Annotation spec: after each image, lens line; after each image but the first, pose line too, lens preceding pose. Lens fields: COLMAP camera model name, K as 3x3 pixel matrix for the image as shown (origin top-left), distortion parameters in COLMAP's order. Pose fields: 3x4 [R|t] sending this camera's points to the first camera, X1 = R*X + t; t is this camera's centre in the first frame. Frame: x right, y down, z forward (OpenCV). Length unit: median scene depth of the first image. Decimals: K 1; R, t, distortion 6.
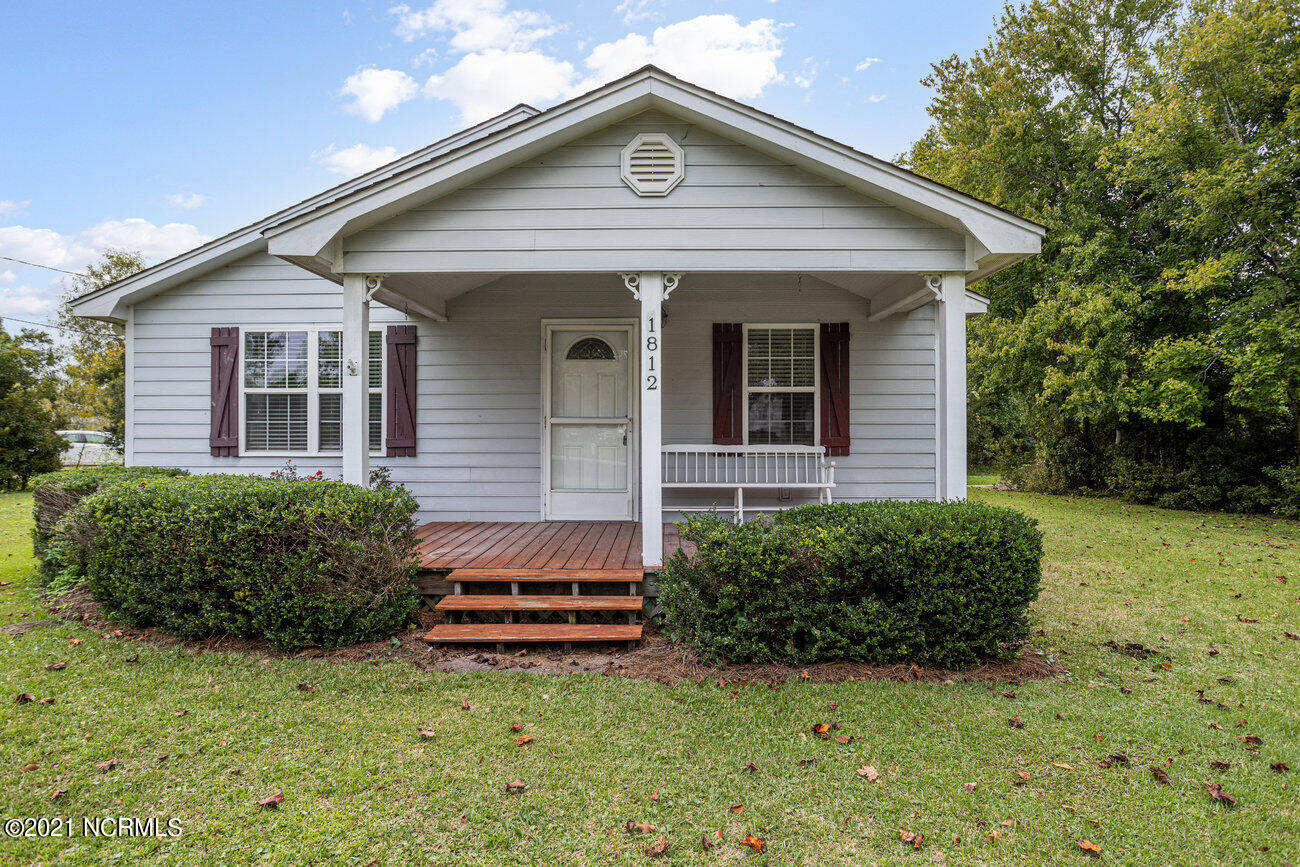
lens RADIAL K [[747.0, 0, 650.0], [0, 747.0, 433.5], [0, 0, 1]] dist [0.014414, 0.000172]
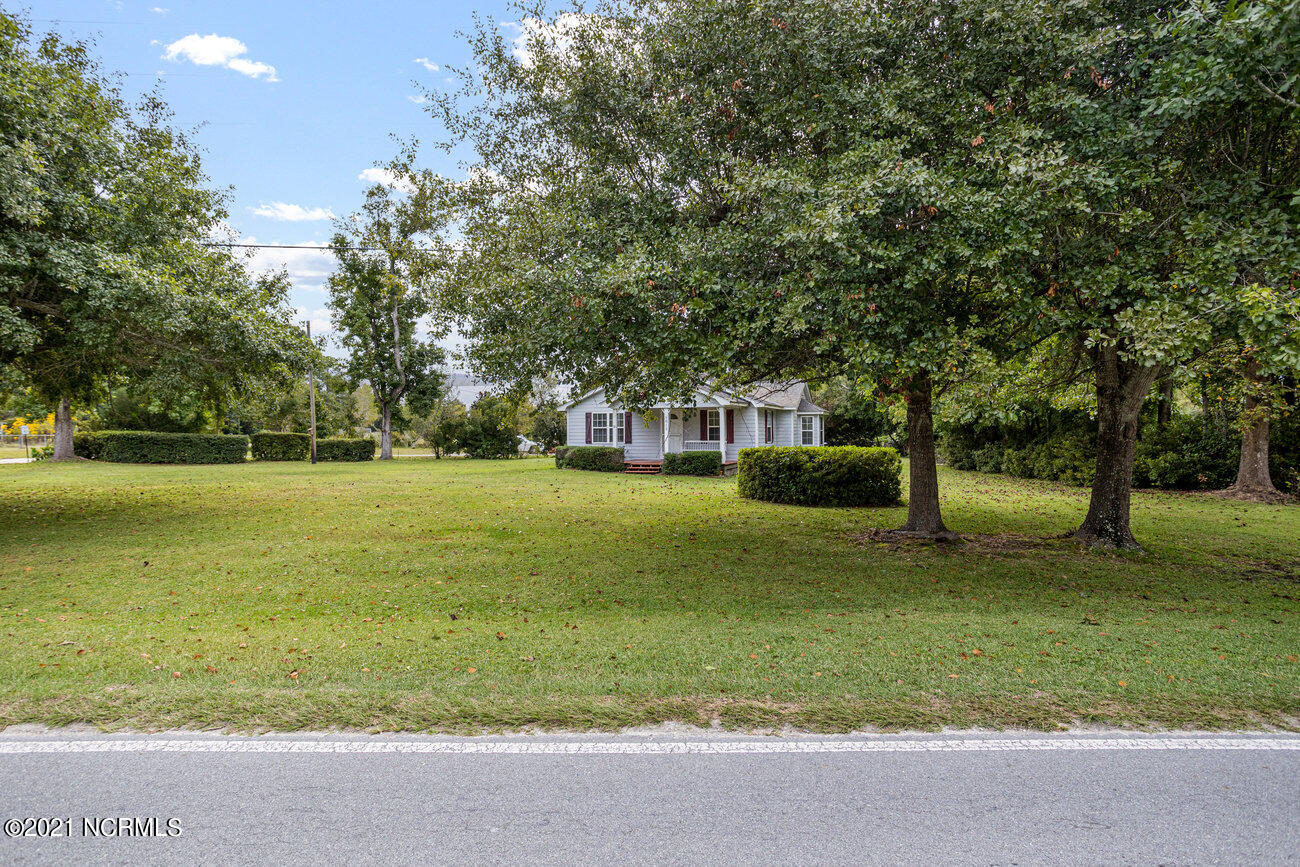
lens RADIAL K [[643.5, 0, 650.0], [0, 643.5, 433.5], [0, 0, 1]] dist [0.003594, 0.002171]
pose [[0.938279, -0.004439, -0.345850, 0.996632], [0.004312, 0.999990, -0.001135, -0.020589], [0.345852, -0.000426, 0.938289, -2.250270]]
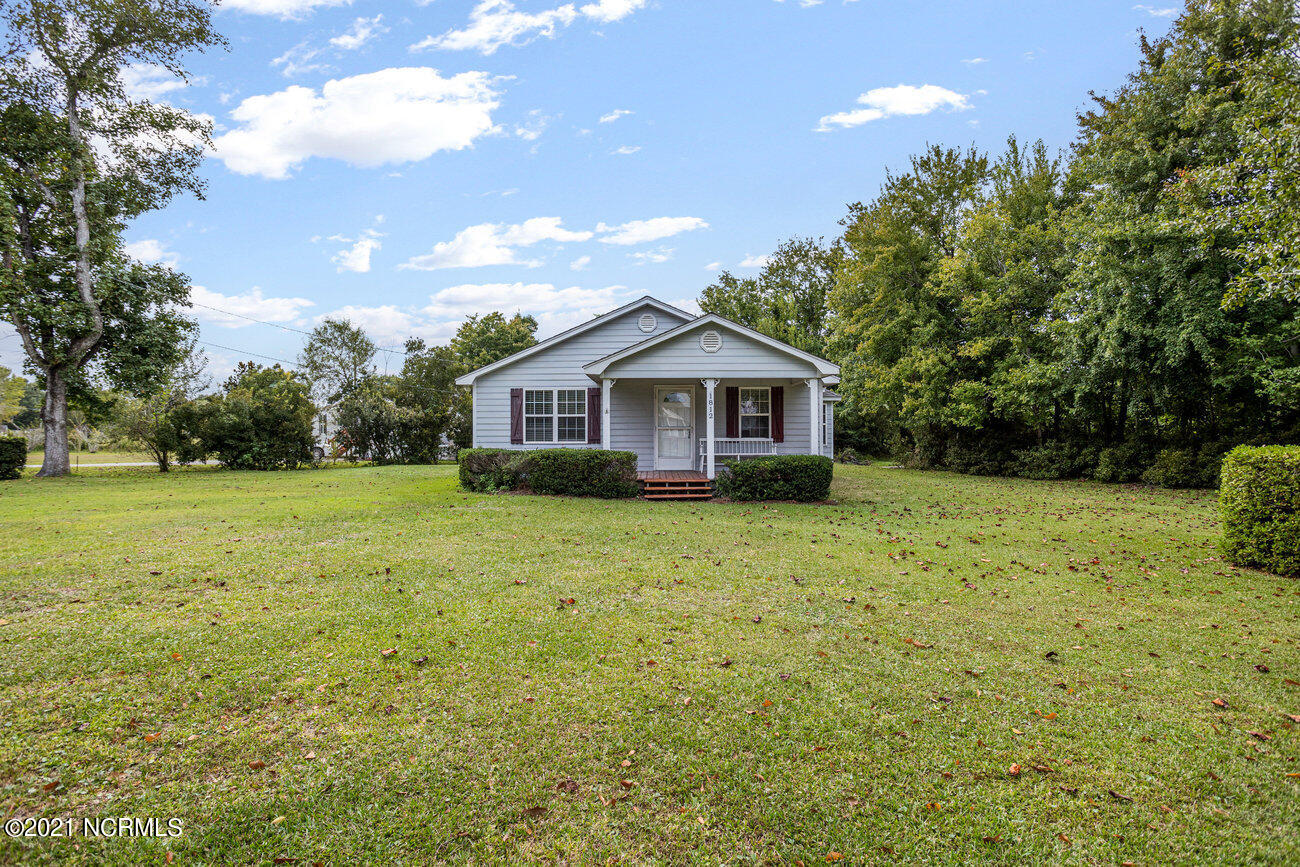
lens RADIAL K [[643.5, 0, 650.0], [0, 643.5, 433.5], [0, 0, 1]] dist [0.003594, 0.002171]
pose [[0.999927, -0.002778, 0.011784, -0.178549], [0.002782, 0.999996, -0.000273, 0.000544], [-0.011784, 0.000305, 0.999931, -1.020350]]
